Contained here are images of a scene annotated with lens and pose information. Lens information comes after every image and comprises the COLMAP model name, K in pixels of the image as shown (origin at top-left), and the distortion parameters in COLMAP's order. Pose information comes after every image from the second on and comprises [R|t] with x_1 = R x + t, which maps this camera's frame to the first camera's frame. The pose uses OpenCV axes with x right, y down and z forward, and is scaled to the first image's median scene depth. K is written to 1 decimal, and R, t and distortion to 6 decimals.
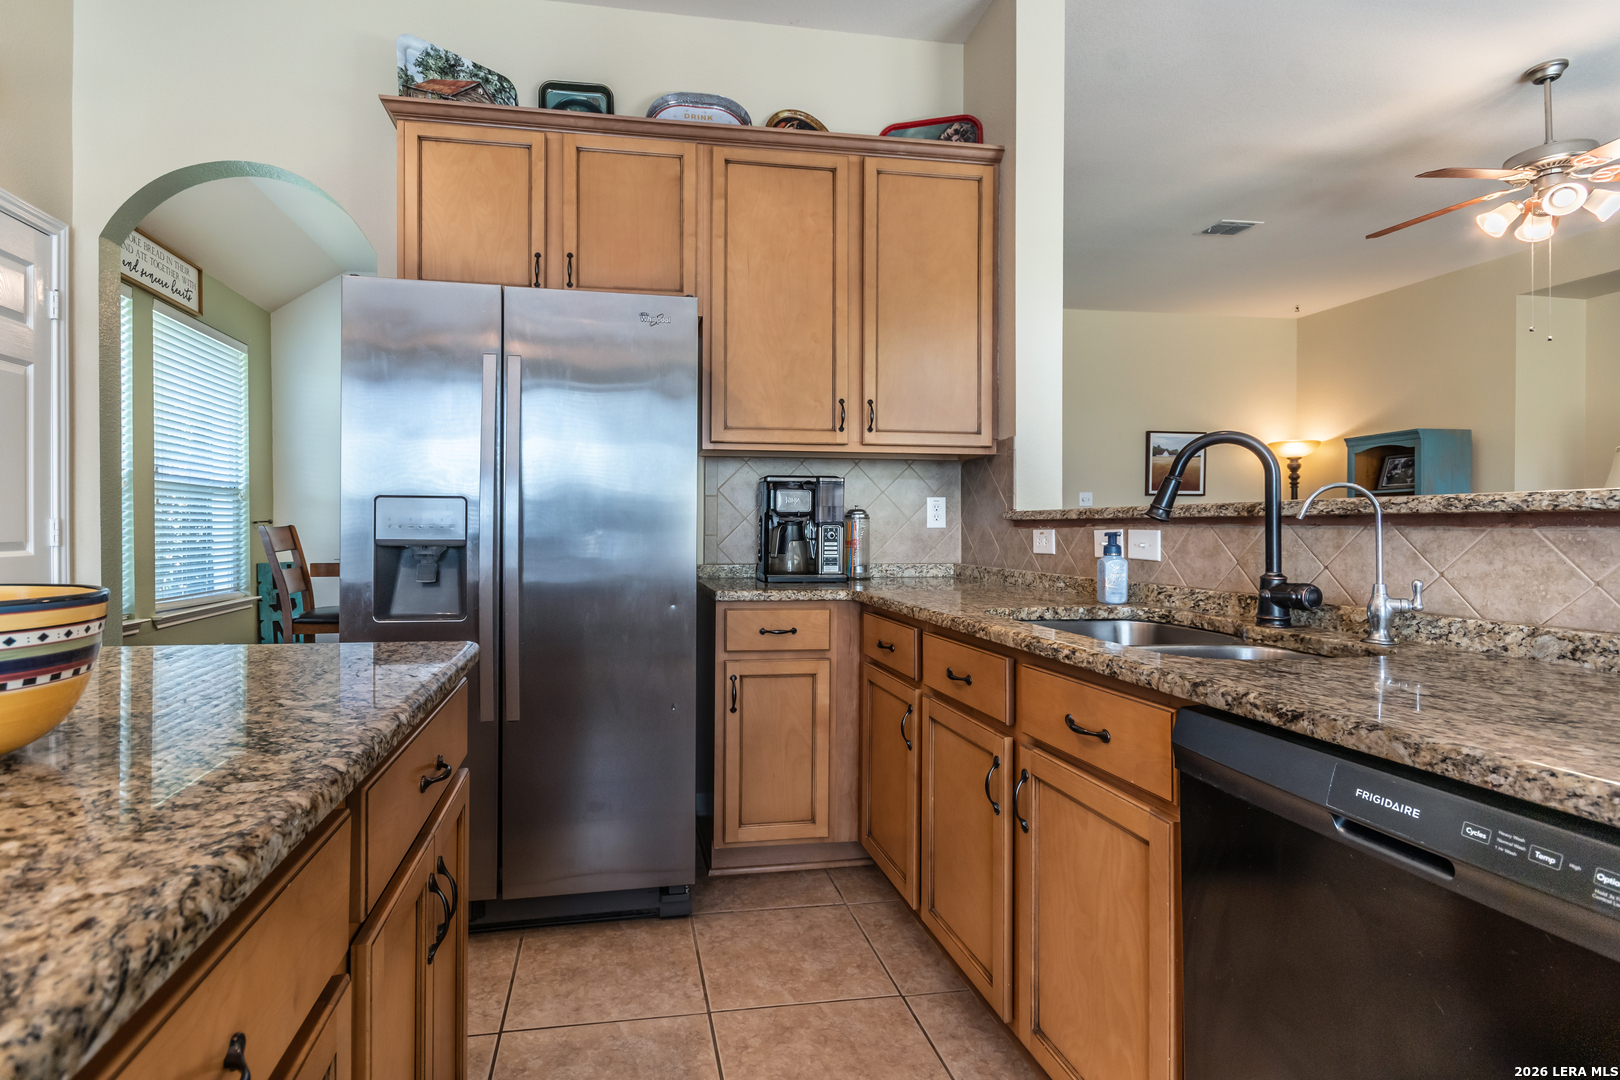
lens RADIAL K [[774.4, 0, 767.7], [0, 774.4, 527.1], [0, 0, 1]] dist [0.003647, -0.004875]
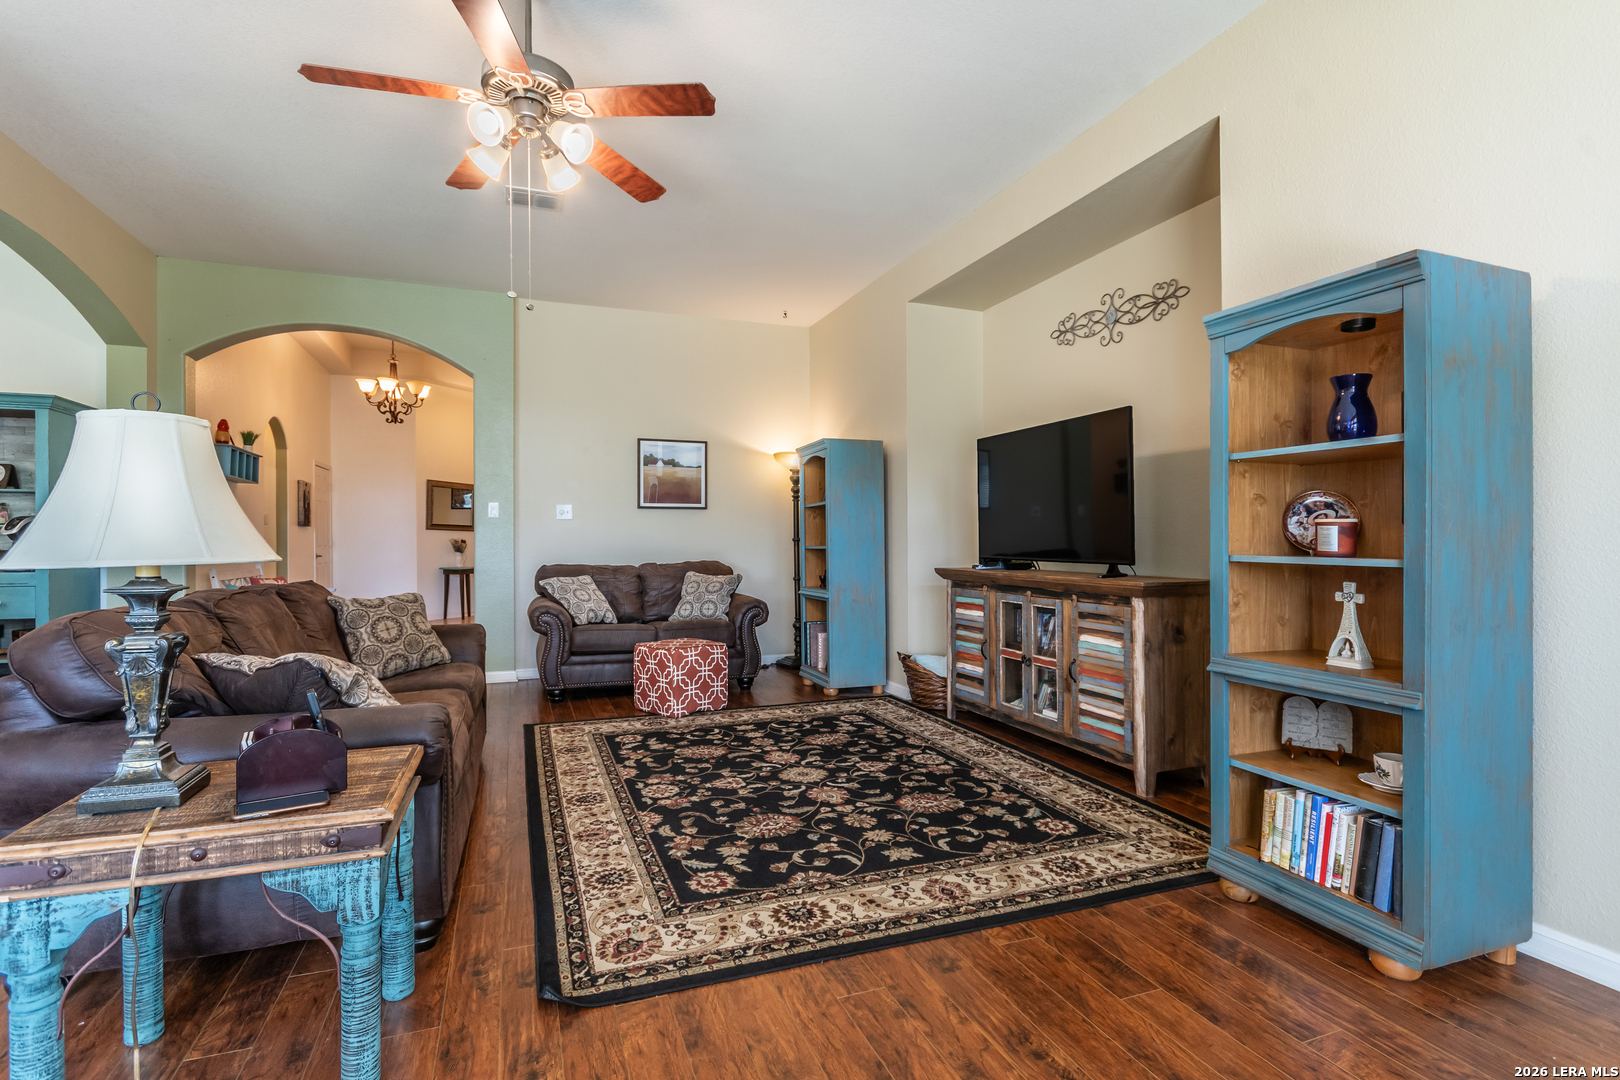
lens RADIAL K [[774.4, 0, 811.5], [0, 774.4, 539.3], [0, 0, 1]] dist [0.003647, -0.004875]
pose [[0.978705, -0.003133, 0.205246, 1.345609], [0.004105, 0.999982, -0.004312, -0.002364], [-0.205228, 0.005063, 0.978701, 0.205339]]
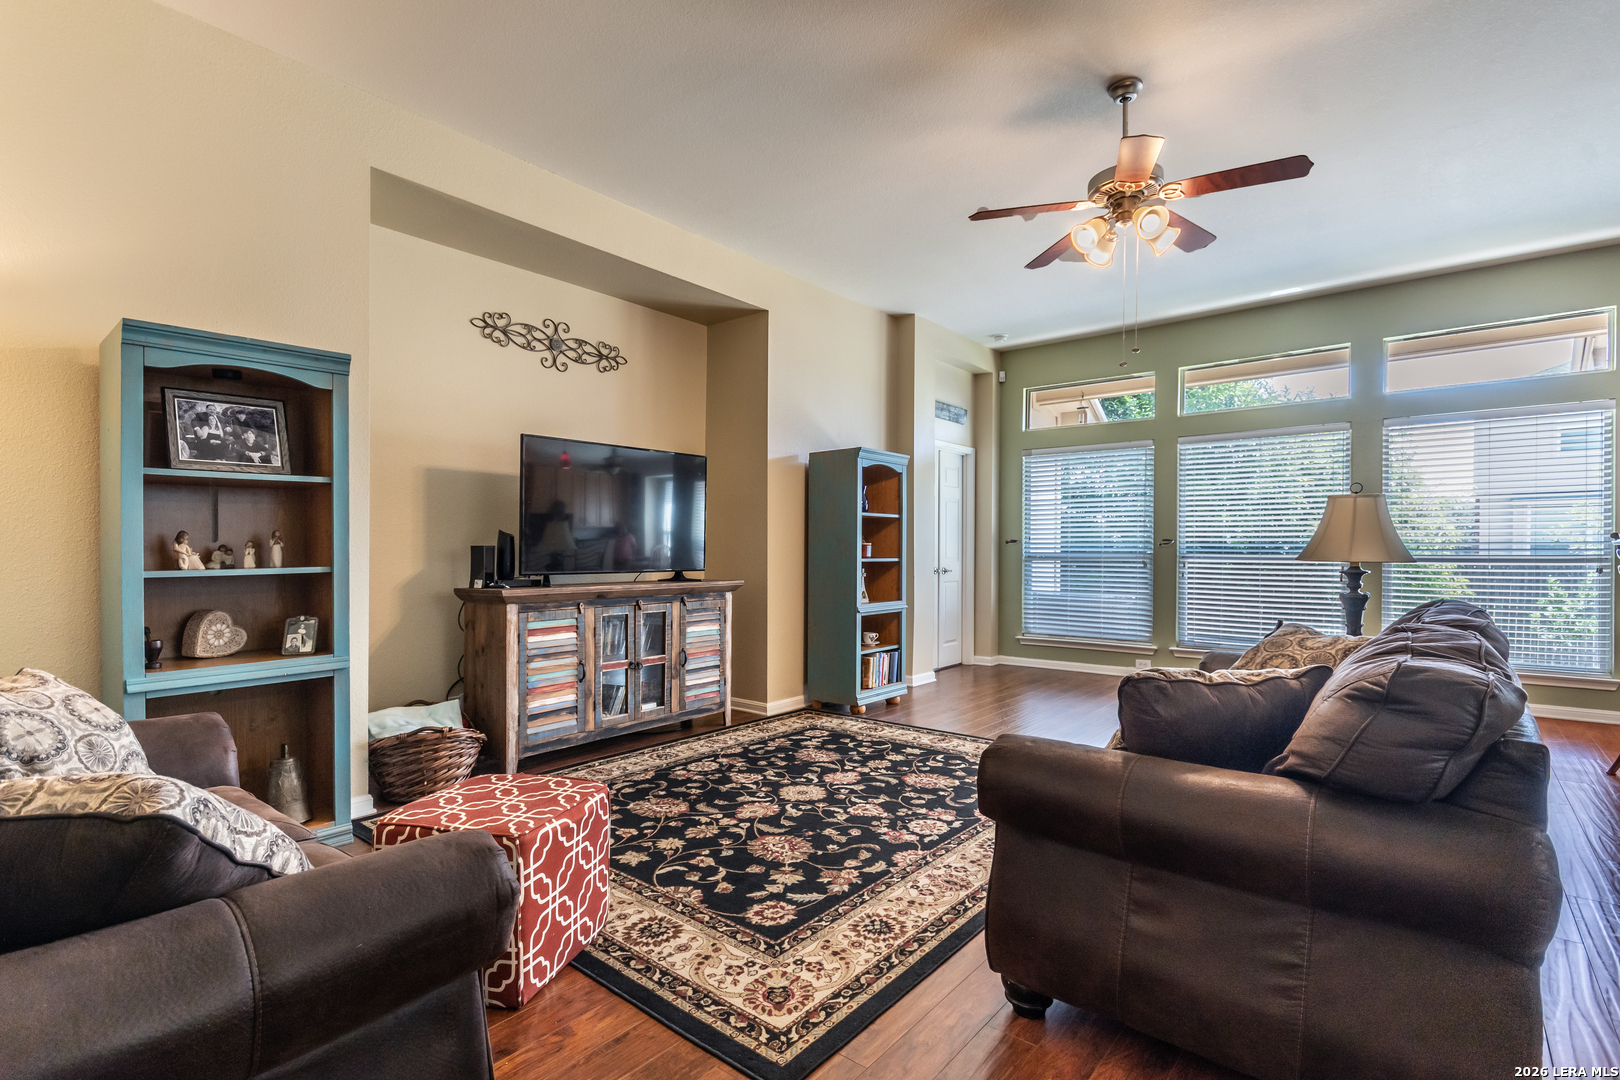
lens RADIAL K [[774.4, 0, 804.4], [0, 774.4, 566.4], [0, 0, 1]] dist [0.003647, -0.004875]
pose [[-0.663425, -0.015111, 0.748090, 0.657668], [0.004927, 0.999686, 0.024562, -0.015062], [-0.748227, 0.019981, -0.663142, 2.298010]]
